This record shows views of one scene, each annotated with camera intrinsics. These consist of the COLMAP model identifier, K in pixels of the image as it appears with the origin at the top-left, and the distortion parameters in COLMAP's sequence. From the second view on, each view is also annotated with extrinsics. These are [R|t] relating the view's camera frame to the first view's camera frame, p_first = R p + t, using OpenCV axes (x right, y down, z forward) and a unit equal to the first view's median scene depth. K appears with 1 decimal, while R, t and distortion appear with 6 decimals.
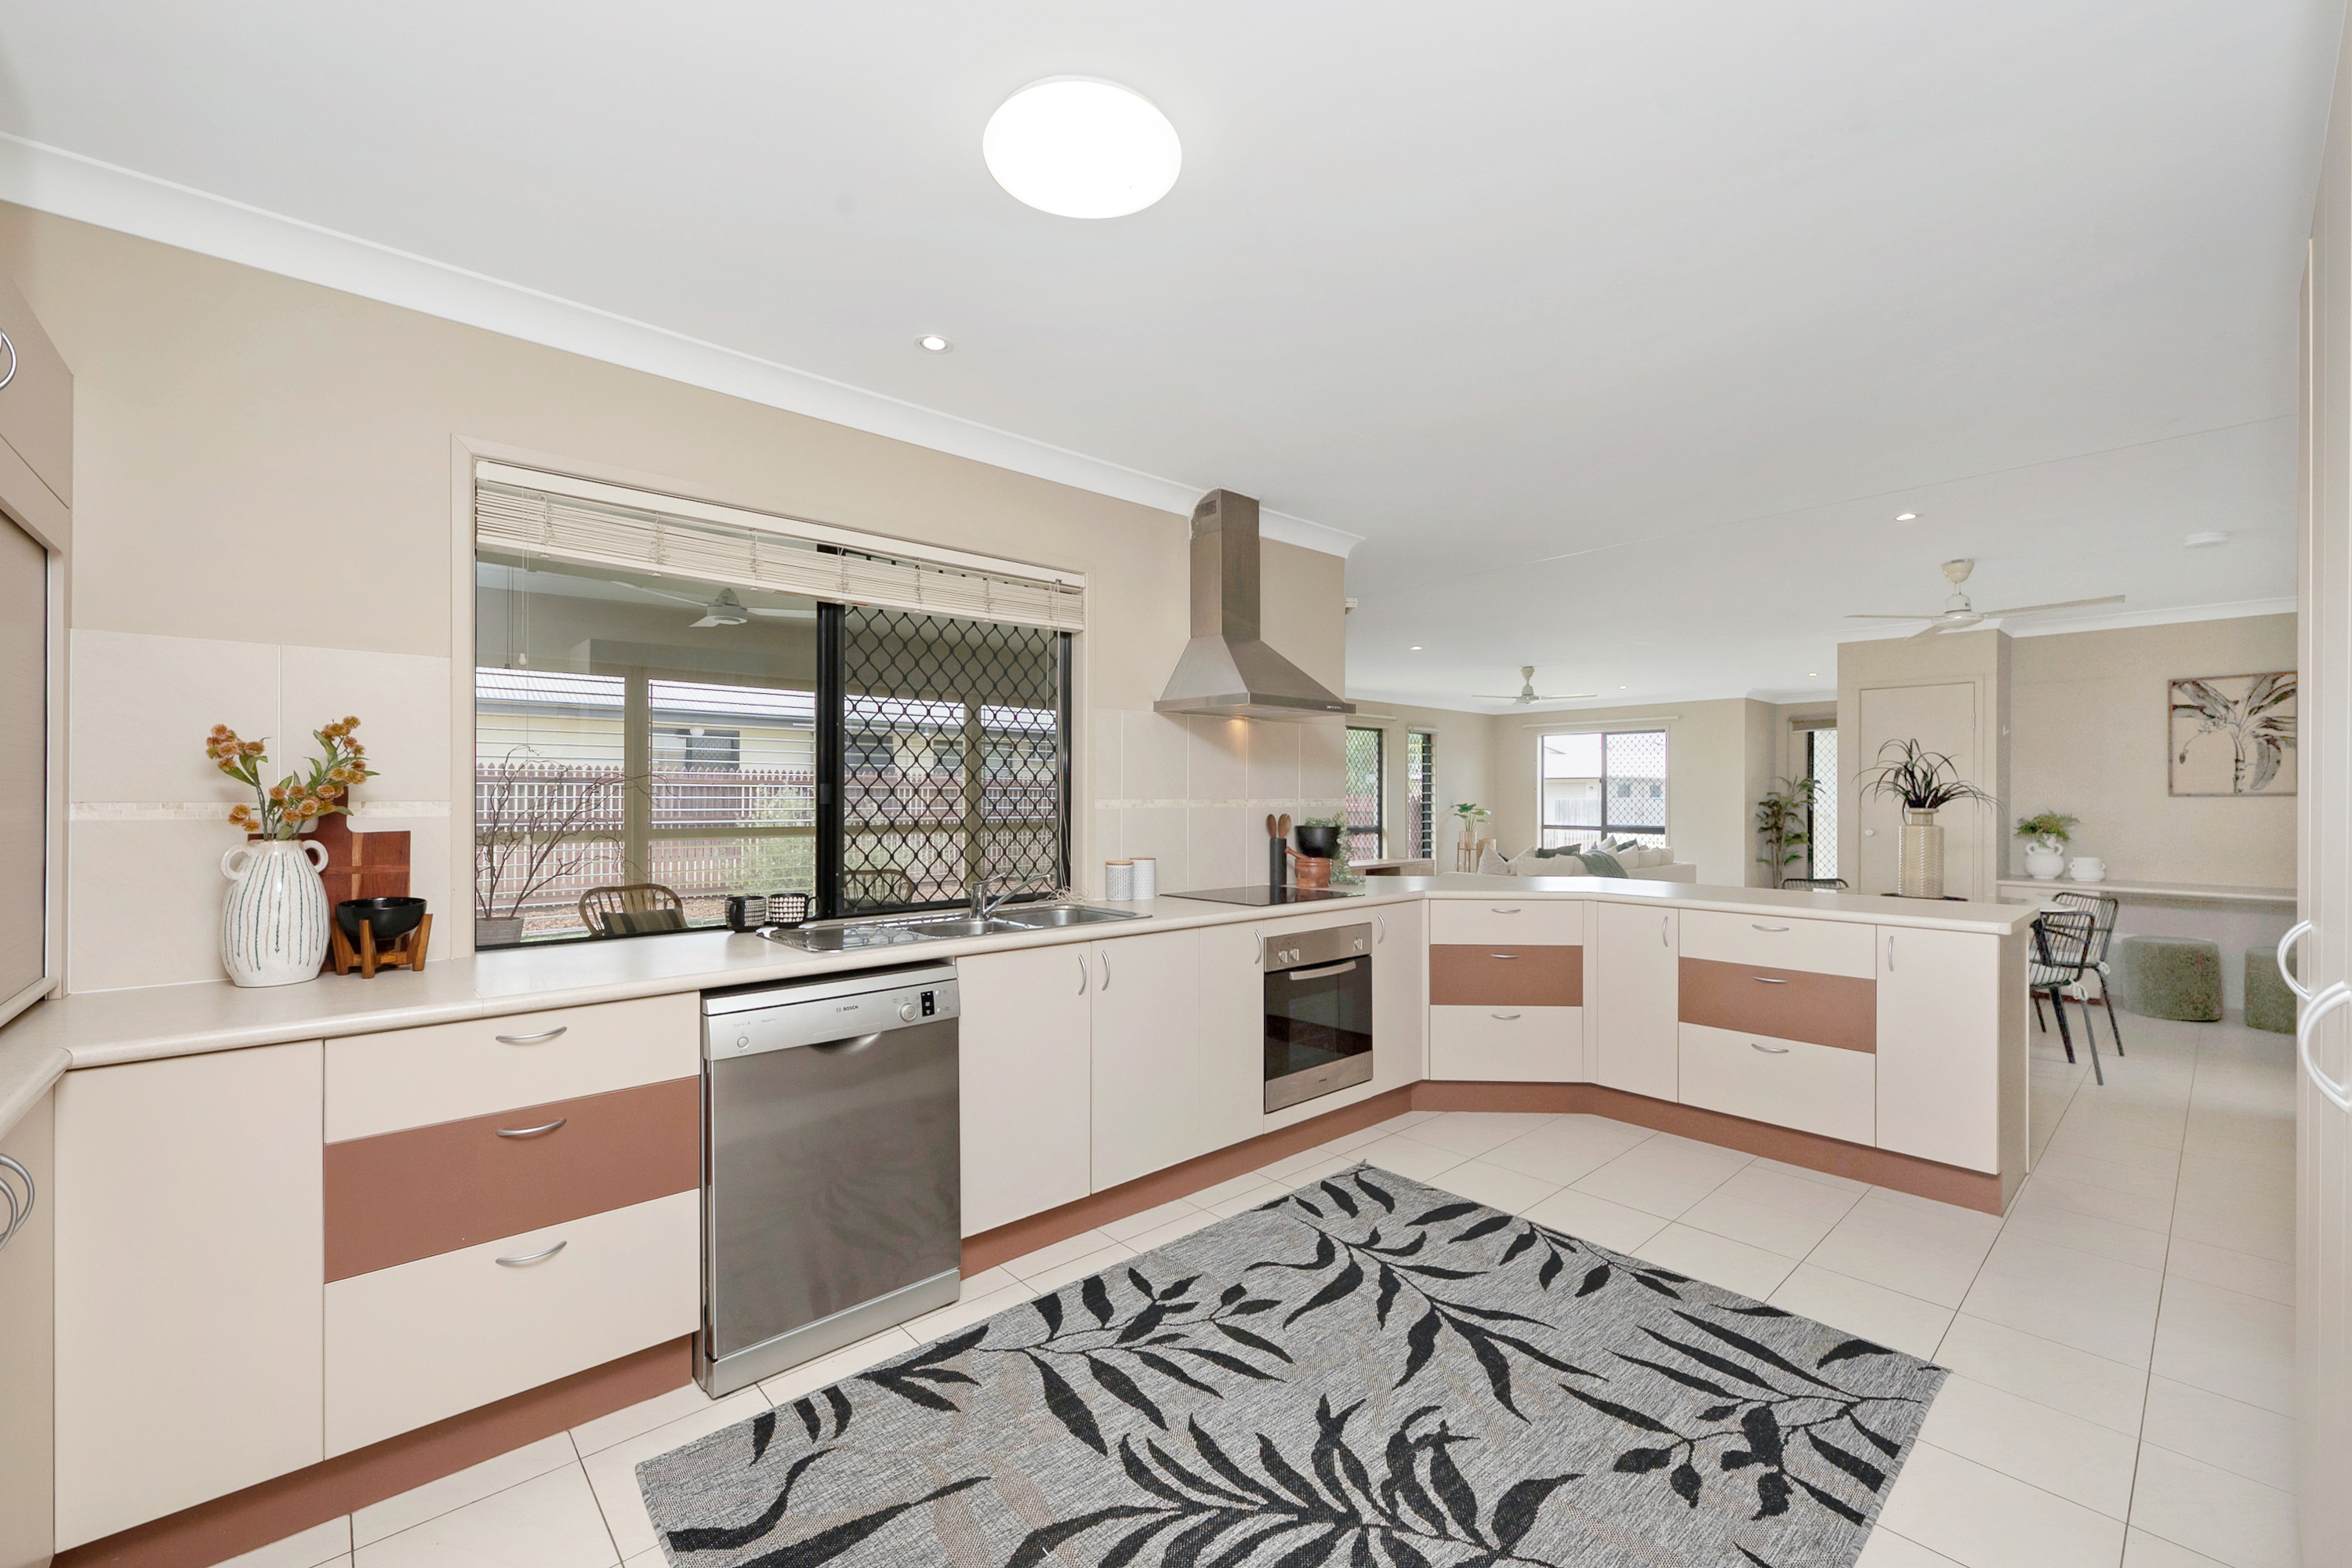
lens RADIAL K [[930.9, 0, 1183.3], [0, 930.9, 797.2], [0, 0, 1]] dist [0.000164, -0.000812]
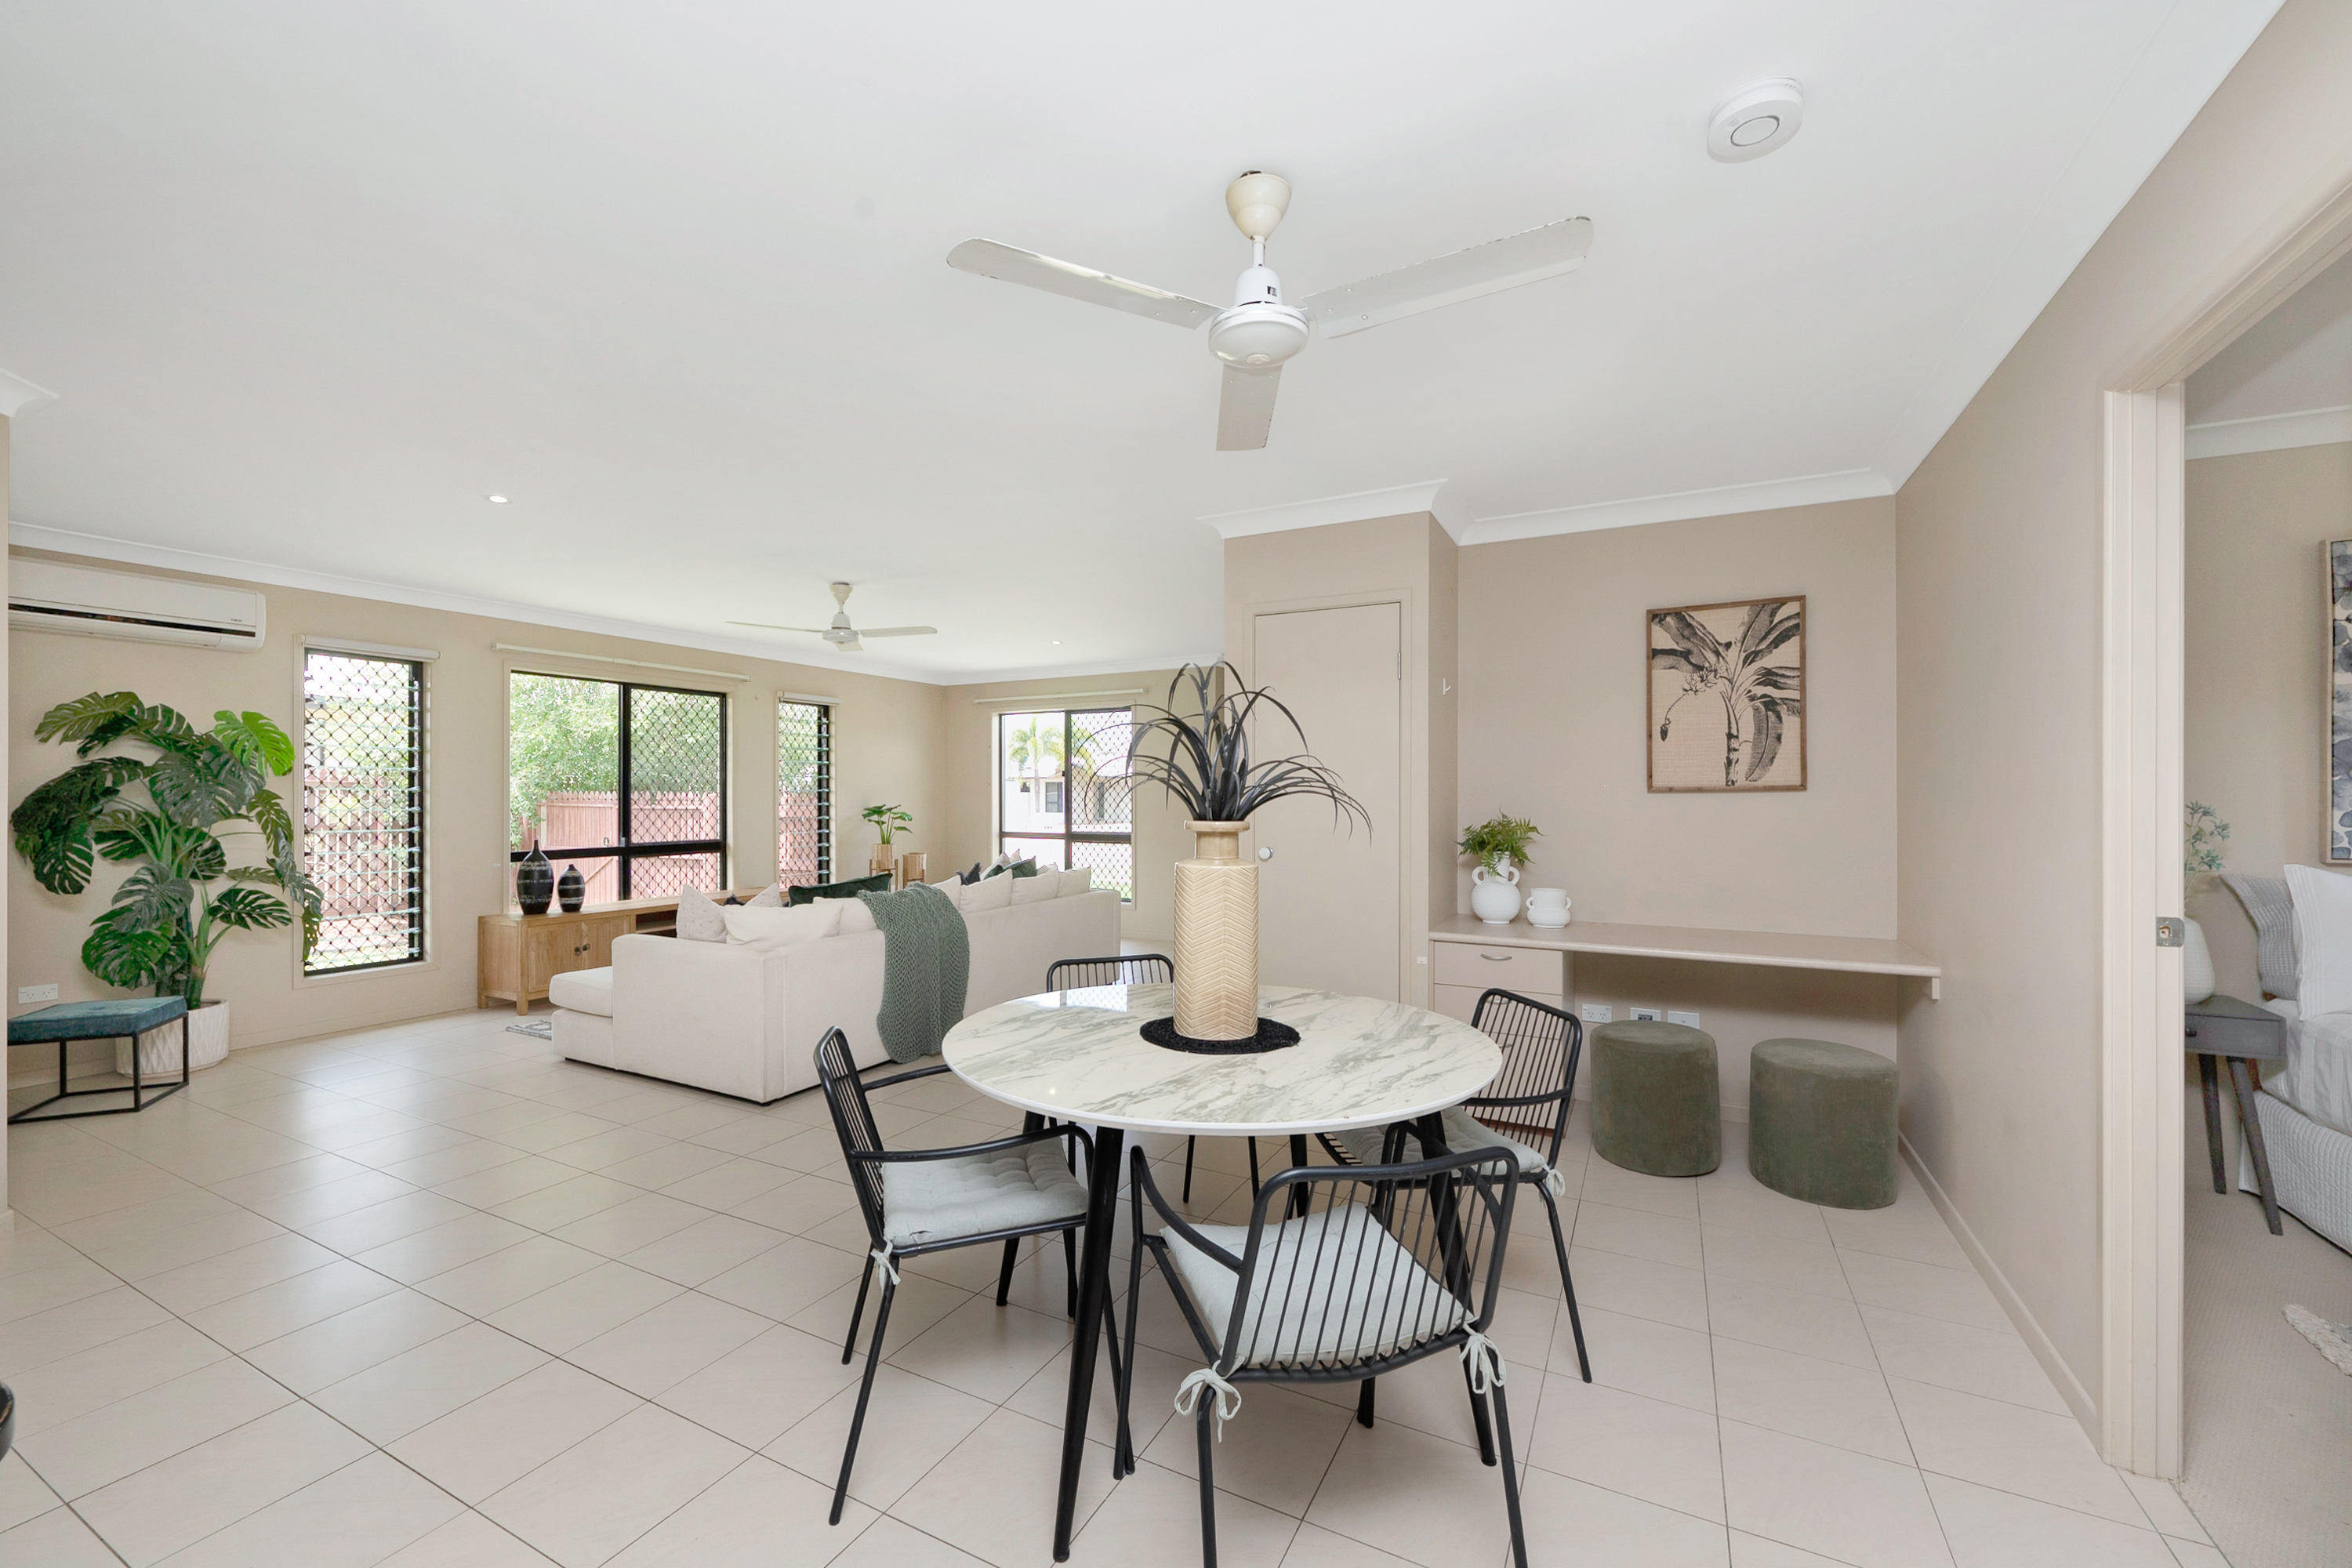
lens RADIAL K [[930.9, 0, 1175.8], [0, 930.9, 792.3], [0, 0, 1]] dist [0.000164, -0.000812]
pose [[0.934666, -0.001922, 0.355522, 1.229770], [0.003324, 0.999989, -0.003332, 0.001391], [-0.355511, 0.004296, 0.934662, 1.204309]]
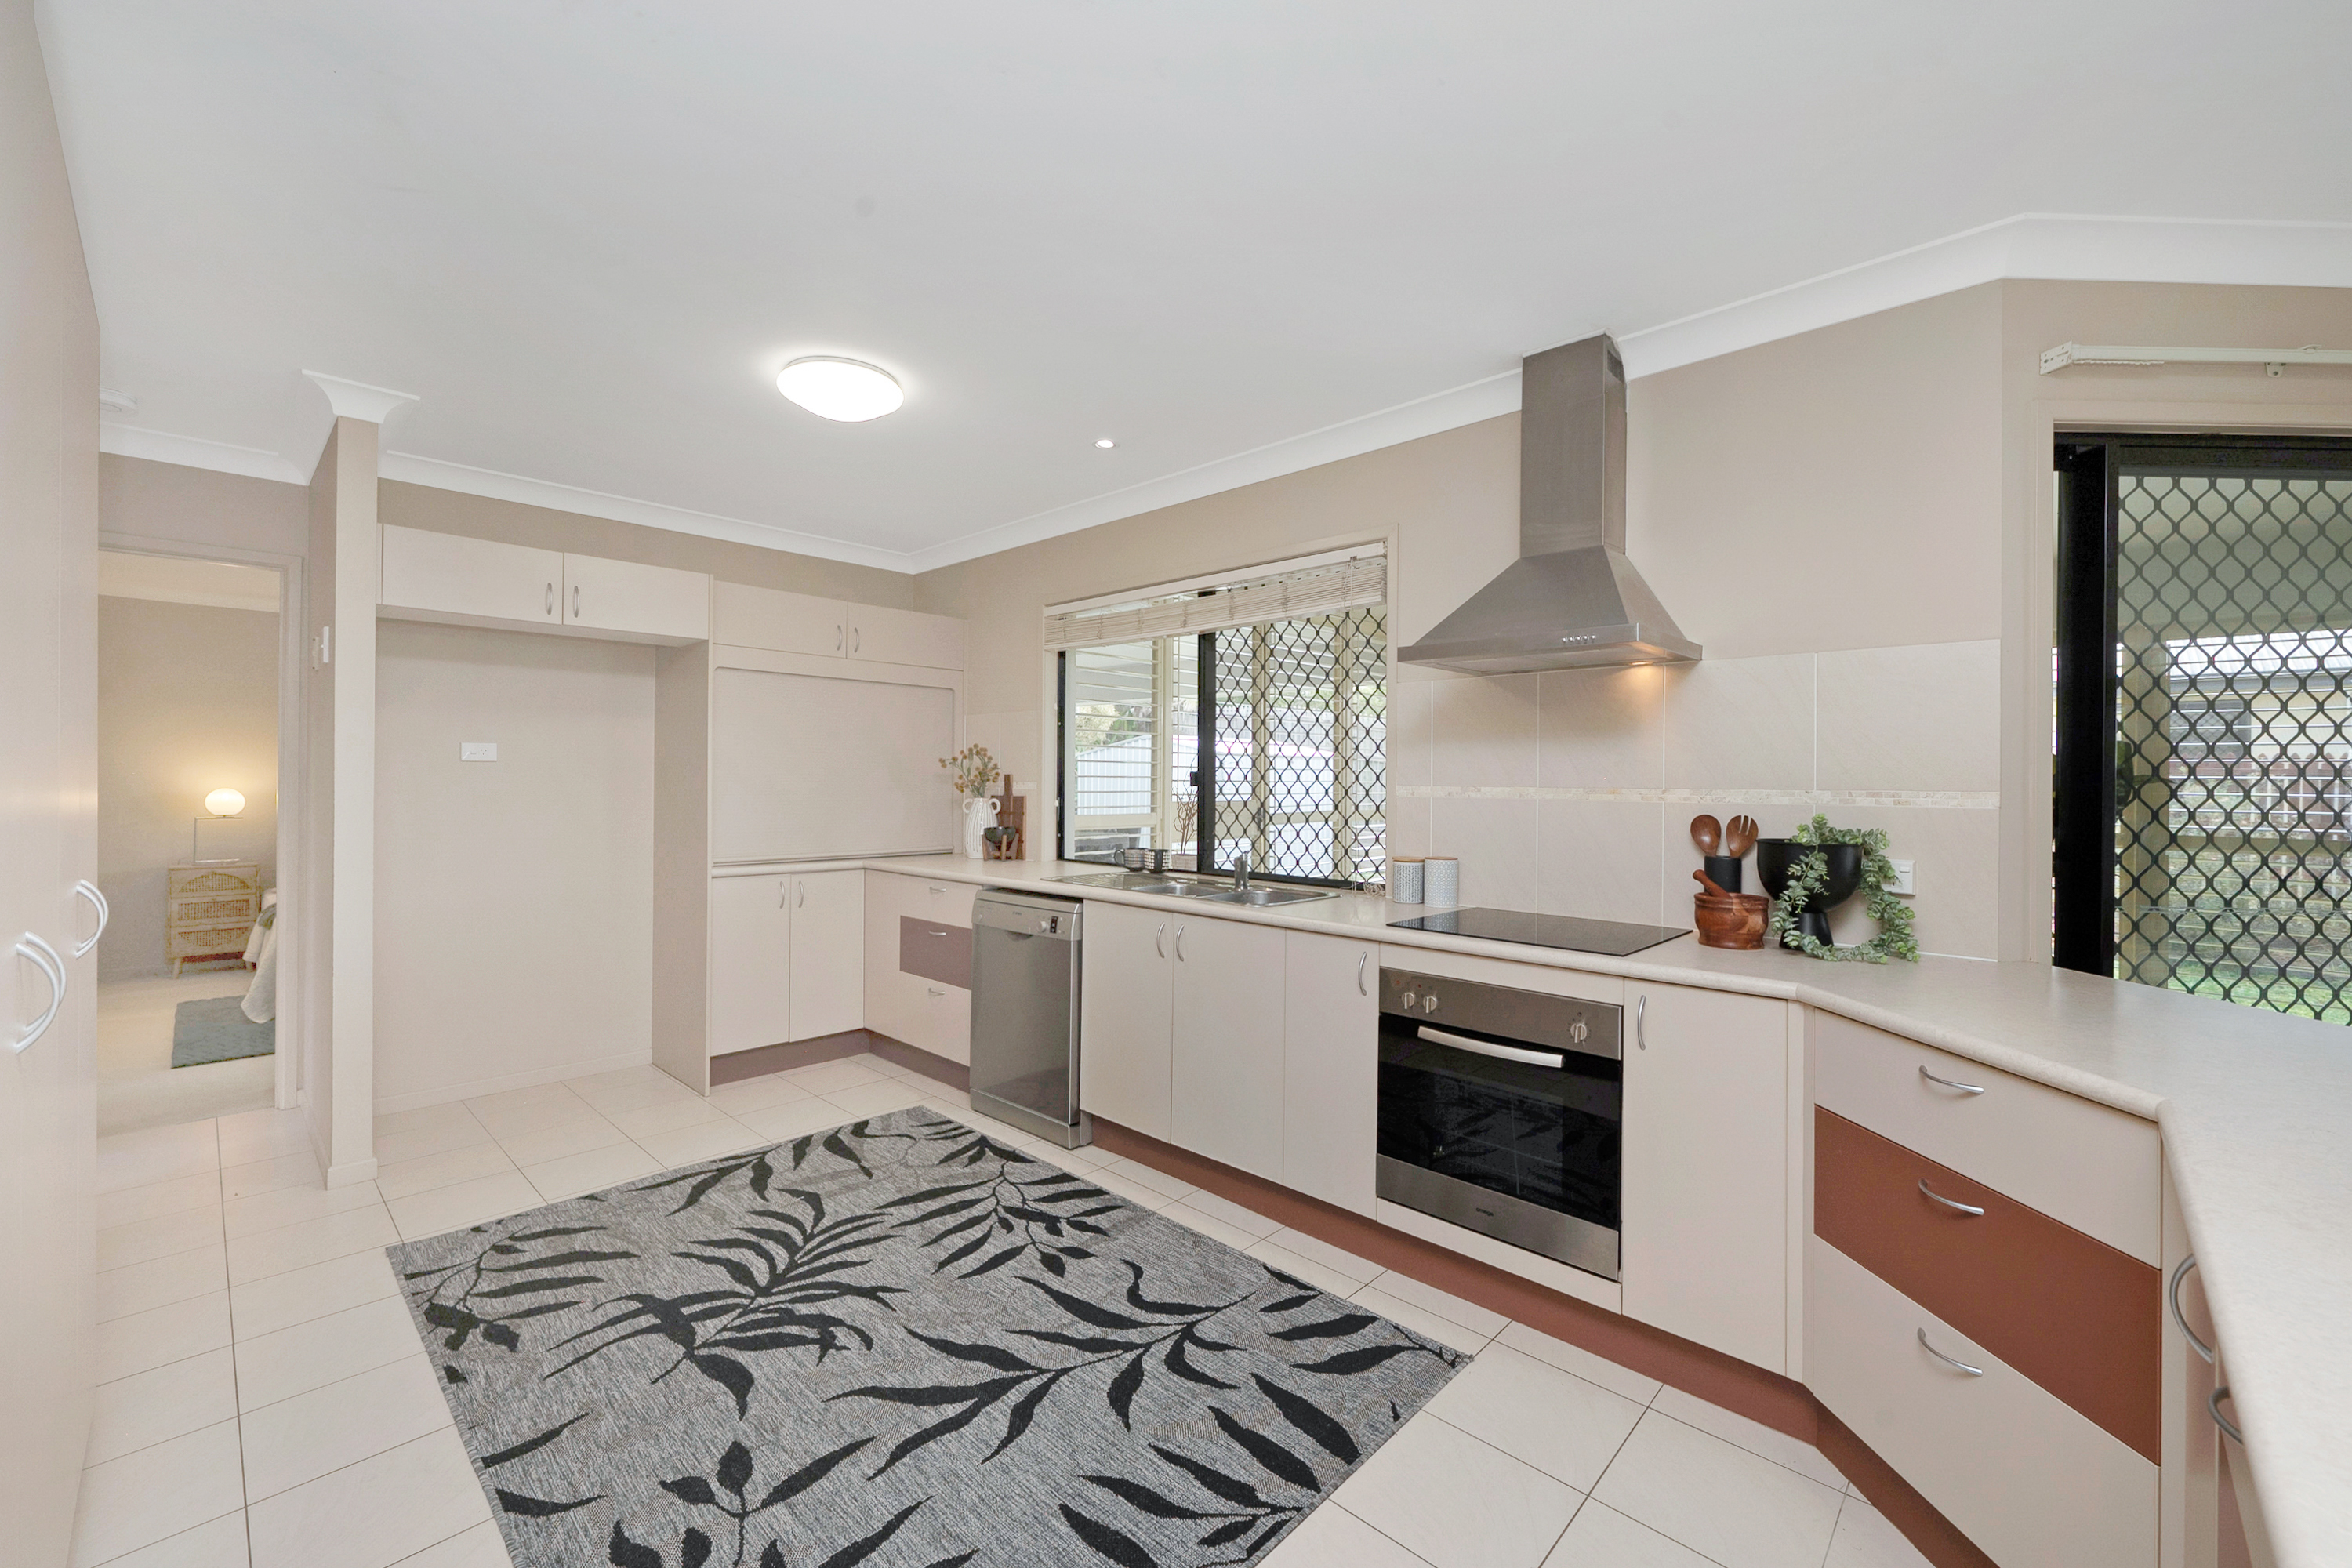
lens RADIAL K [[930.9, 0, 1174.3], [0, 930.9, 775.6], [0, 0, 1]] dist [0.000164, -0.000812]
pose [[0.087331, -0.005647, -0.996163, 1.029144], [-0.010586, 0.999922, -0.006596, 0.000953], [0.996123, 0.011122, 0.087264, 0.936137]]
